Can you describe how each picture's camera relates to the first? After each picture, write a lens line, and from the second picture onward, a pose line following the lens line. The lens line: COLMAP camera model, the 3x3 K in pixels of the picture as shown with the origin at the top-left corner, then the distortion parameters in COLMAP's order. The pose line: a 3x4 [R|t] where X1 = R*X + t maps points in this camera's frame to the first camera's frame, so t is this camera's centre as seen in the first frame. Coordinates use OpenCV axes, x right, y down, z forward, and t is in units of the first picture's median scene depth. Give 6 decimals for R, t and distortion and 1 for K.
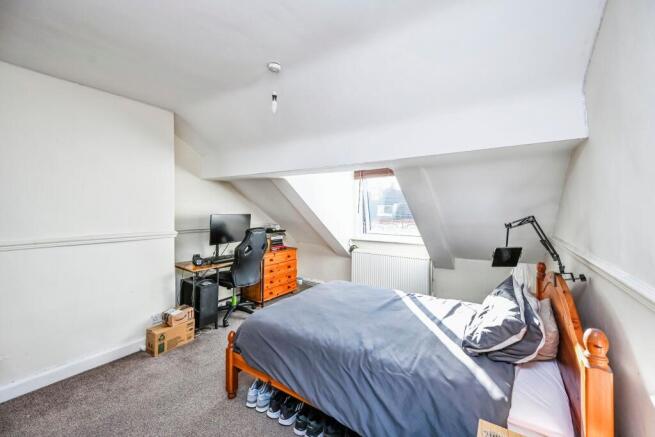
lens RADIAL K [[263.2, 0, 324.2], [0, 263.2, 215.8], [0, 0, 1]] dist [-0.000290, 0.000156]
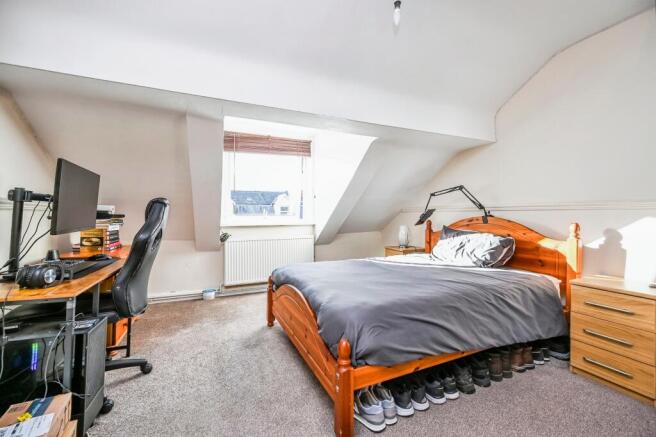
lens RADIAL K [[266.8, 0, 315.4], [0, 266.8, 225.4], [0, 0, 1]] dist [-0.000189, 0.000131]
pose [[0.536343, -0.034005, 0.843315, -1.103653], [0.020529, 0.999418, 0.027243, 0.185631], [-0.843751, 0.002700, 0.536729, 0.880391]]
